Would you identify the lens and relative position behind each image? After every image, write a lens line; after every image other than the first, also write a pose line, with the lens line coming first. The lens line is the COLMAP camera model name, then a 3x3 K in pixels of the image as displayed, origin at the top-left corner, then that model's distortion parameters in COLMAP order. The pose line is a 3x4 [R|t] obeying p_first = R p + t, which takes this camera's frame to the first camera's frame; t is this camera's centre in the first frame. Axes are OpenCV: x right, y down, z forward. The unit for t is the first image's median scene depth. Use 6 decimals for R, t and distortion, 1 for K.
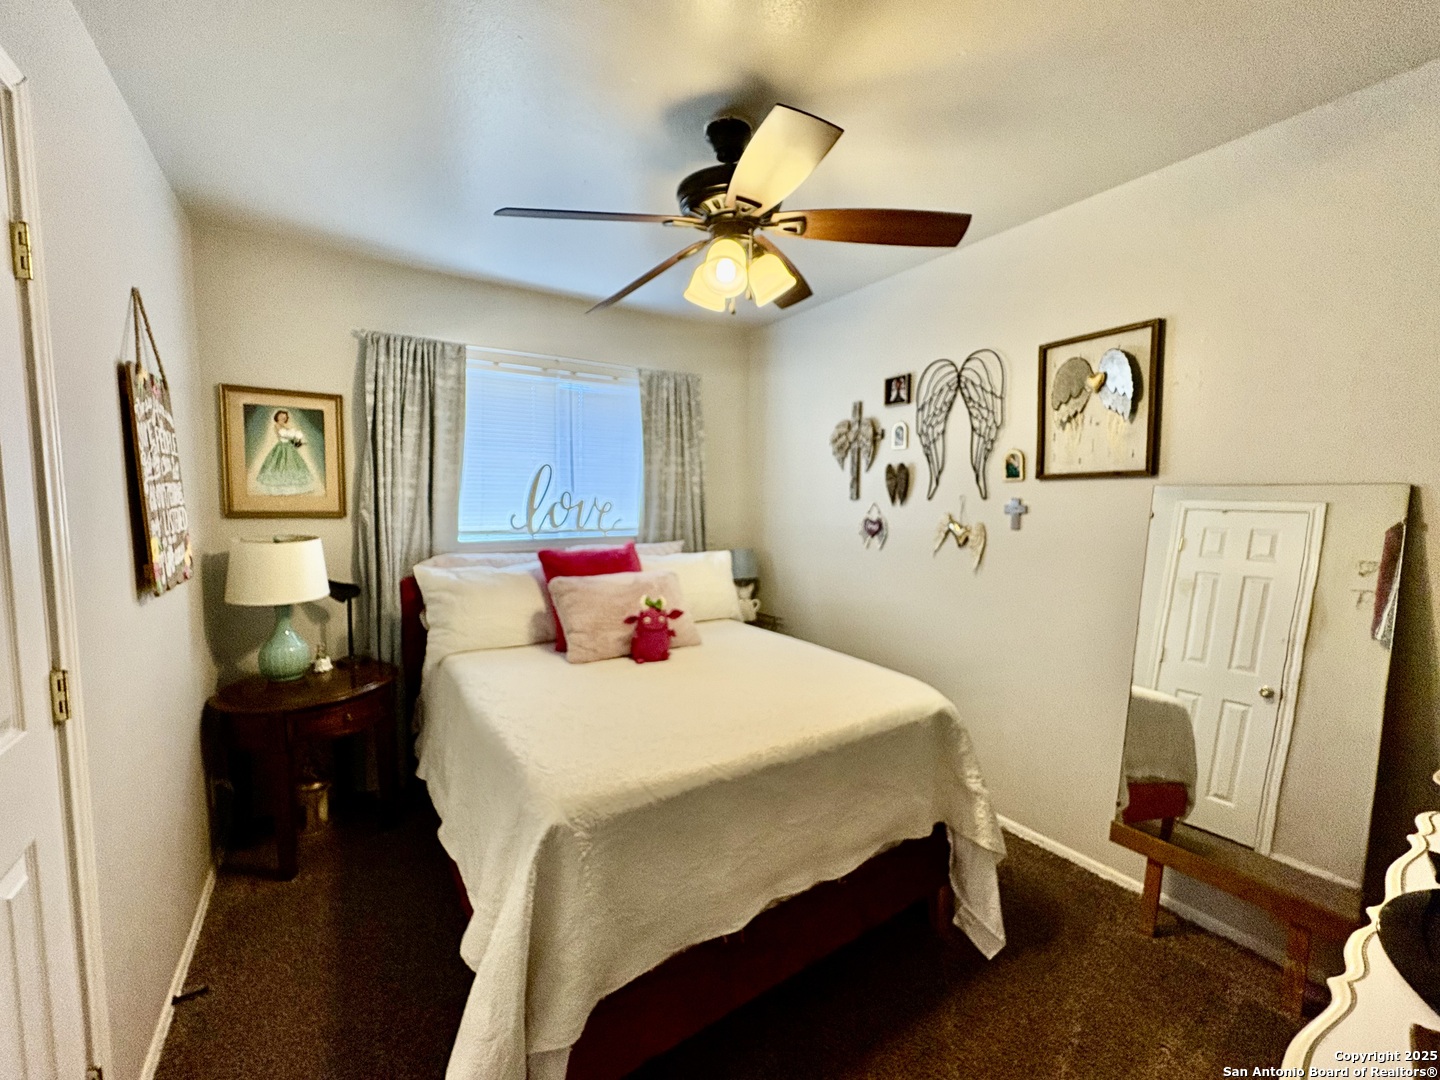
lens RADIAL K [[572.7, 0, 724.0], [0, 572.7, 548.0], [0, 0, 1]] dist [0.000741, 0.000177]
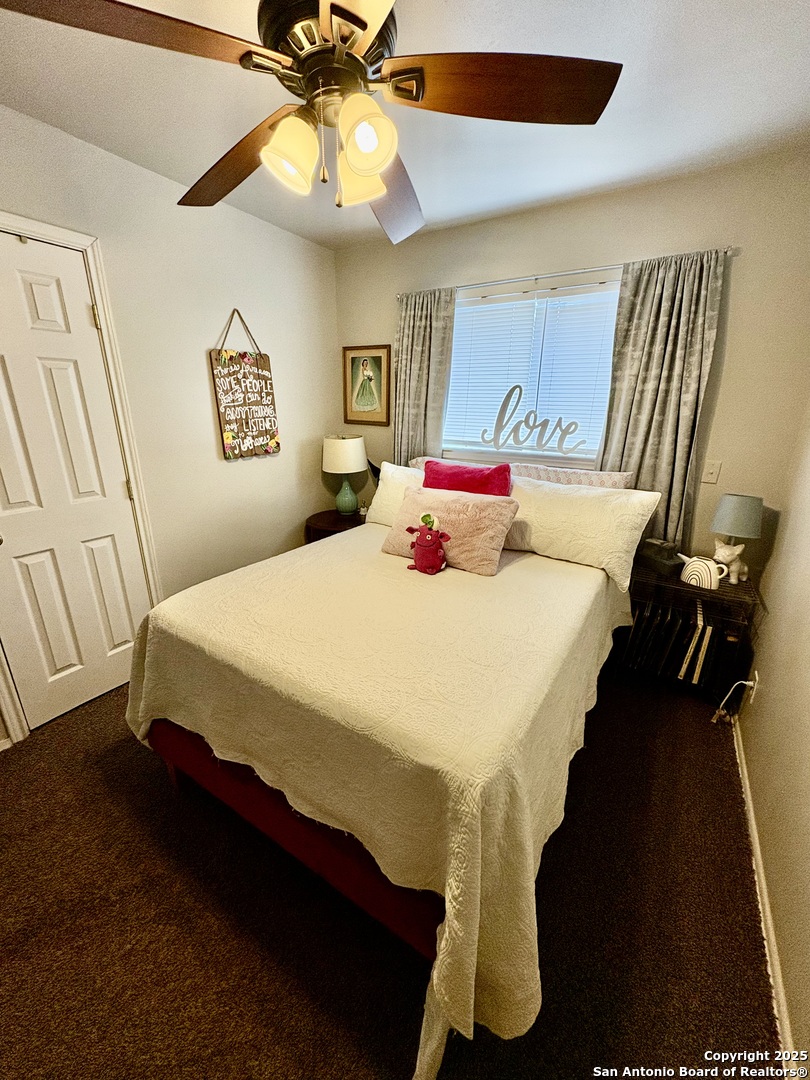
lens RADIAL K [[429.5, 0, 407.4], [0, 429.5, 541.5], [0, 0, 1]] dist [0.000741, 0.000177]
pose [[0.418506, 0.282605, -0.863127, 0.487251], [-0.092264, 0.958668, 0.269151, -0.070254], [0.903516, -0.033006, 0.427282, 0.512054]]
